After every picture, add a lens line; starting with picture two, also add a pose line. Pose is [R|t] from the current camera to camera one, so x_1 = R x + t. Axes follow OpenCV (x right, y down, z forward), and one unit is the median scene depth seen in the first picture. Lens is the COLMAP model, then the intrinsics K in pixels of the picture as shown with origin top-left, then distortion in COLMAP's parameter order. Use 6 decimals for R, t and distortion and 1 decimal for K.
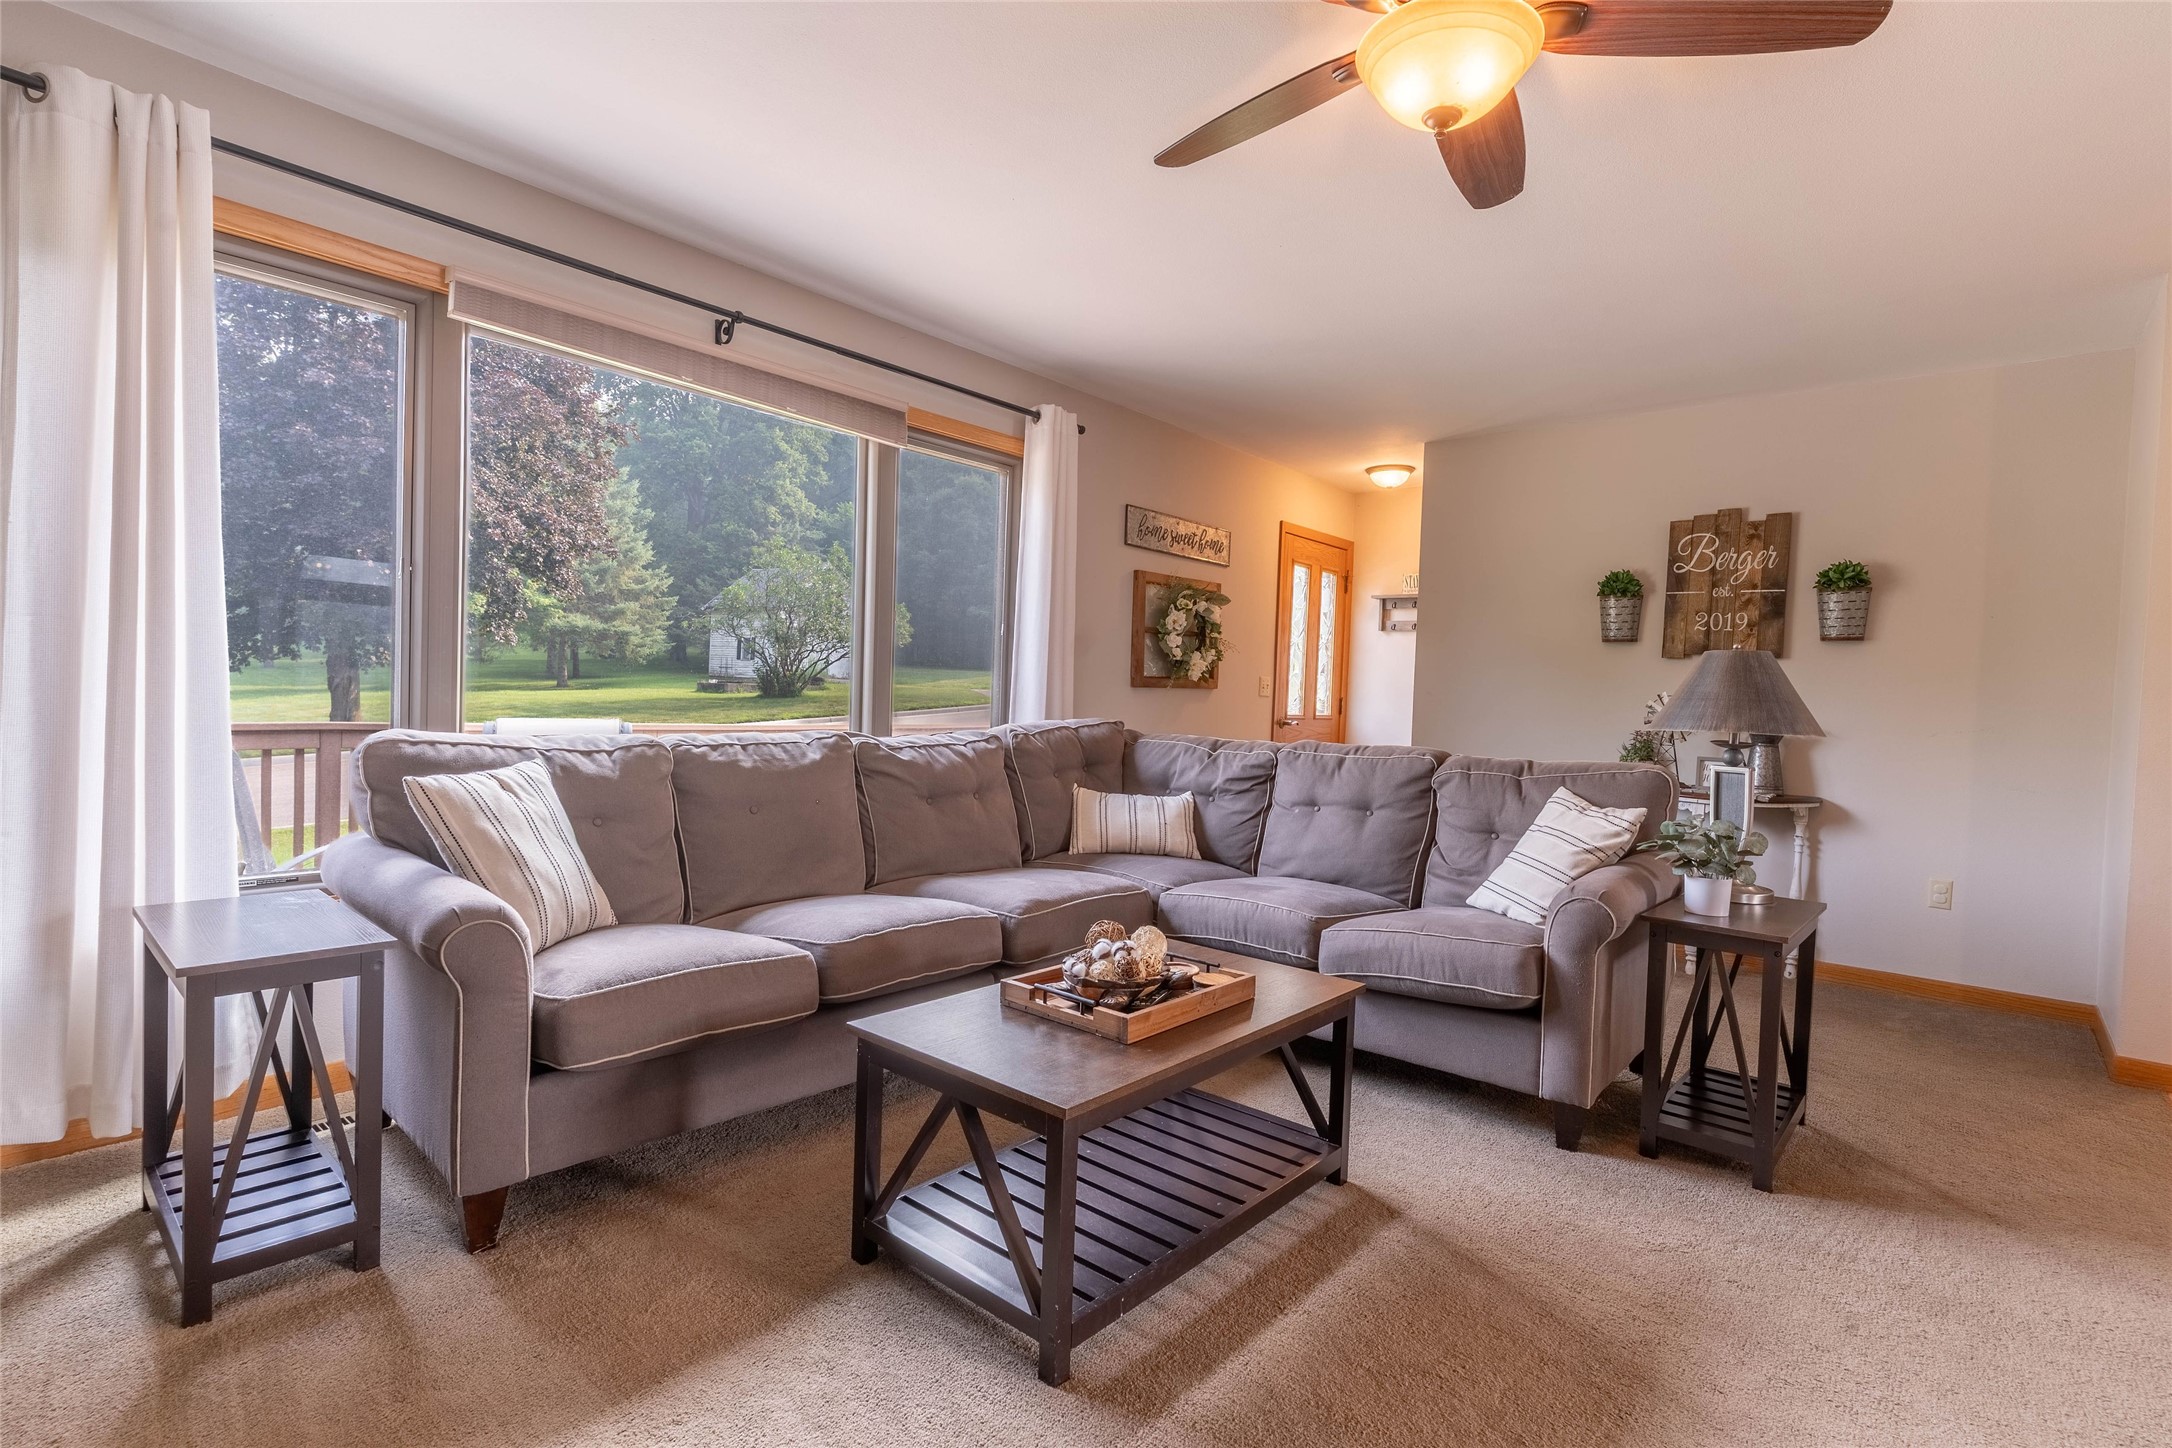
lens RADIAL K [[1037.3, 0, 1076.3], [0, 1037.3, 723.0], [0, 0, 1]] dist [0.004240, -0.000678]
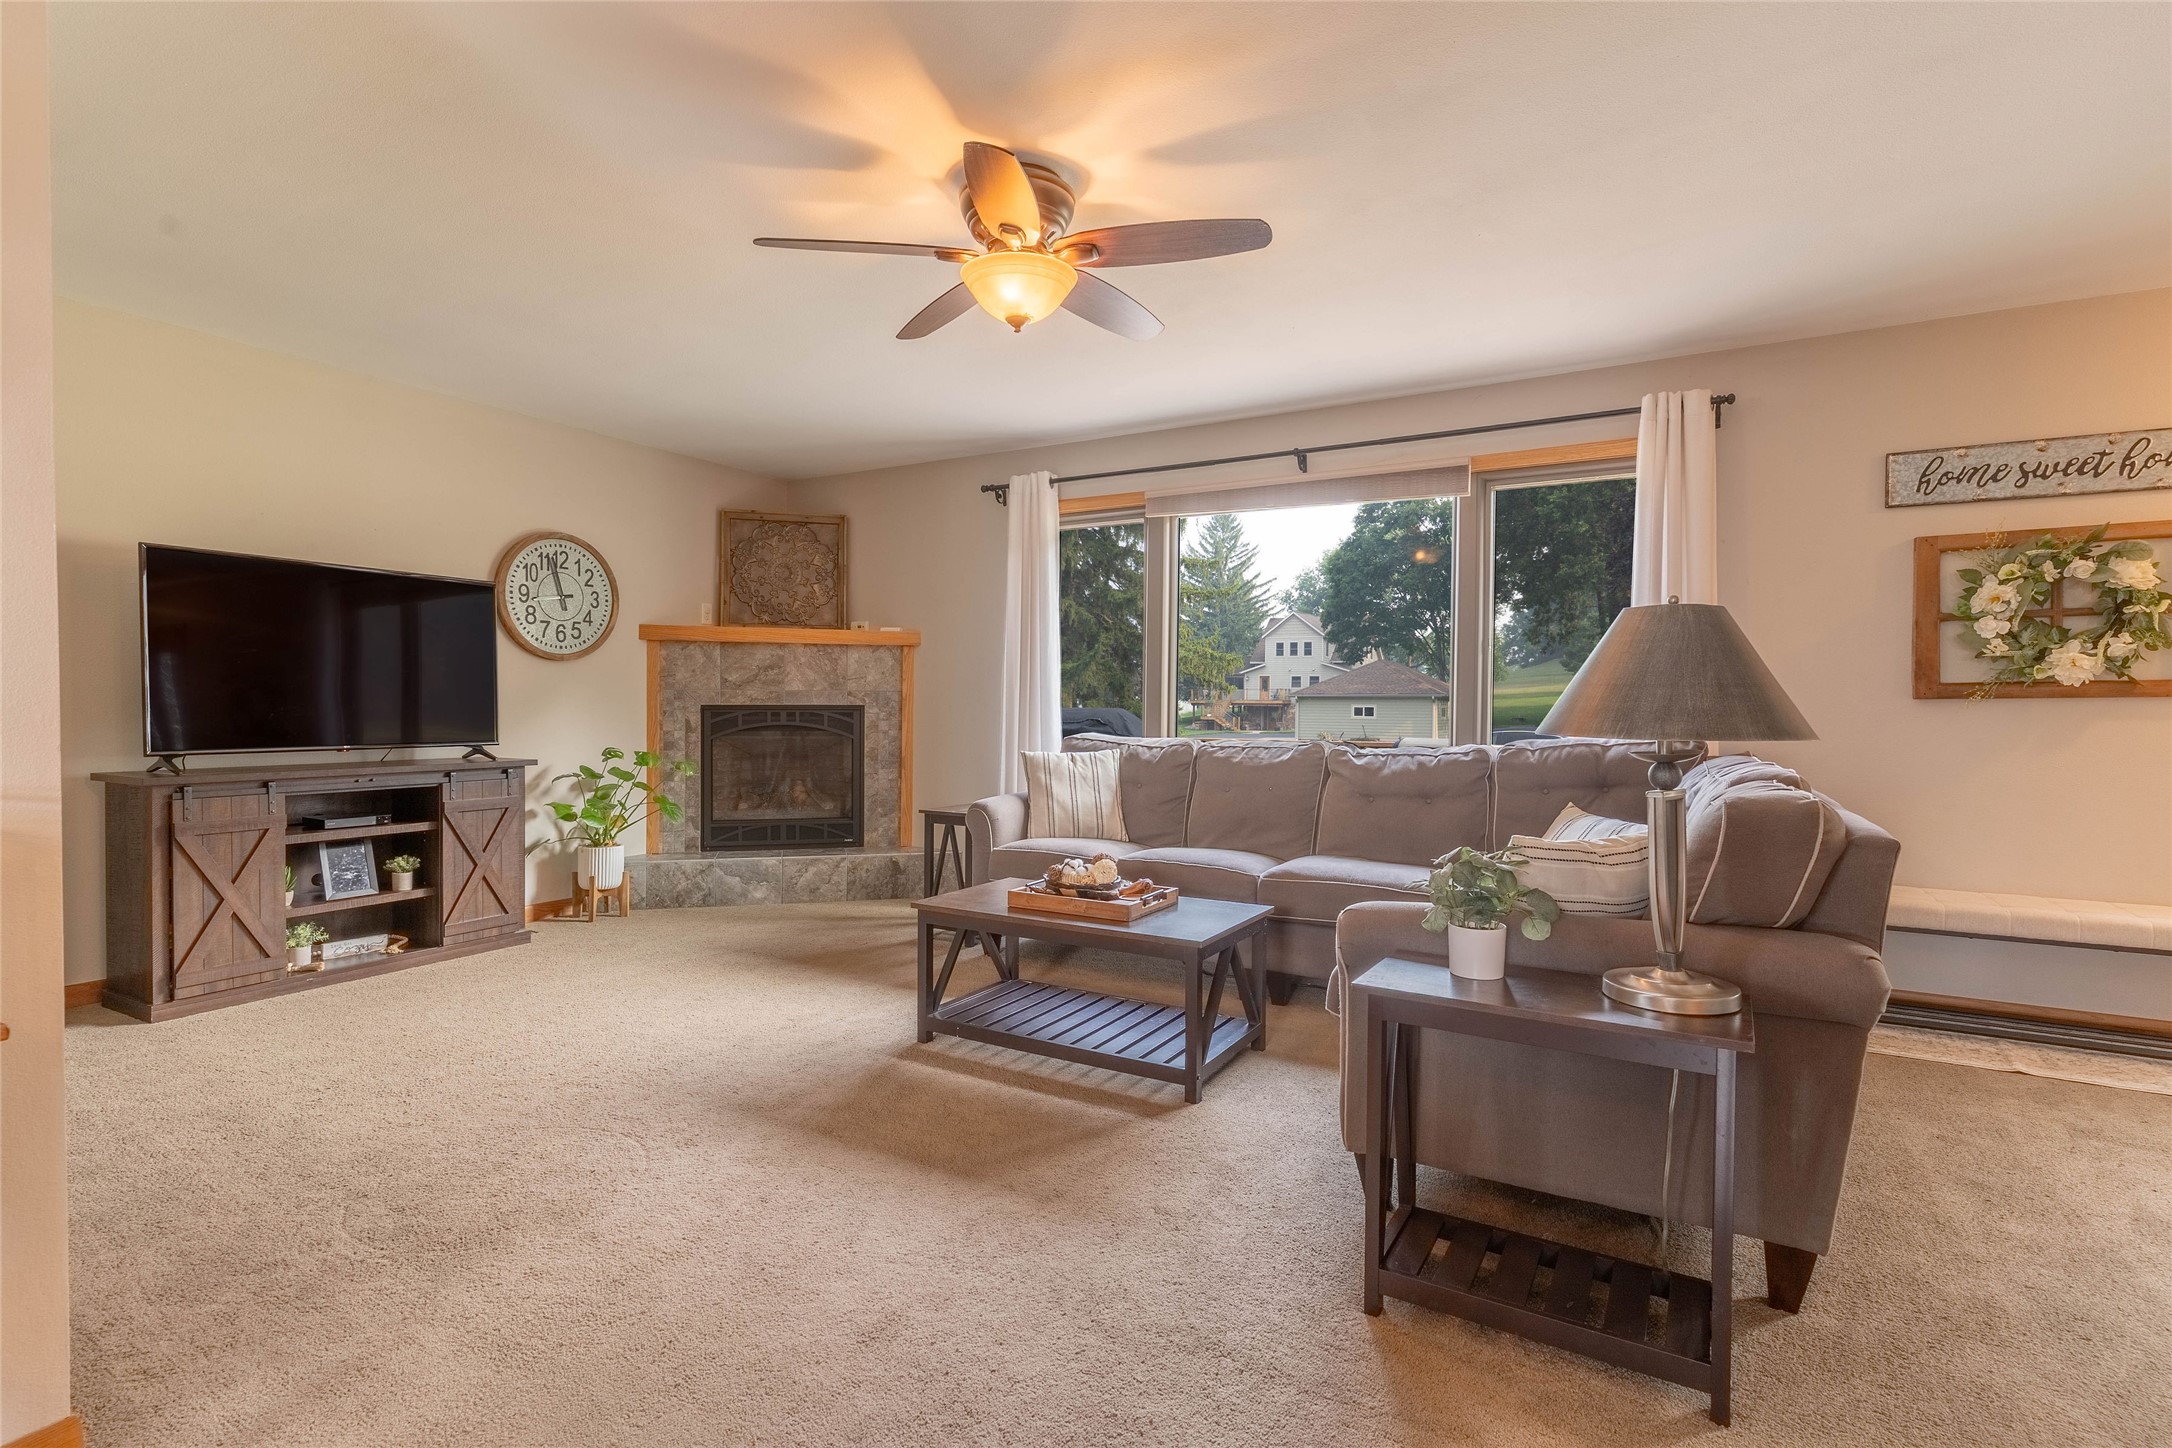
lens RADIAL K [[1037.3, 0, 1076.3], [0, 1037.3, 723.0], [0, 0, 1]] dist [0.004240, -0.000678]
pose [[0.170102, -0.019007, -0.985243, 1.012287], [-0.029364, 0.999272, -0.024347, 0.025184], [0.984989, 0.033072, 0.169420, 0.460448]]
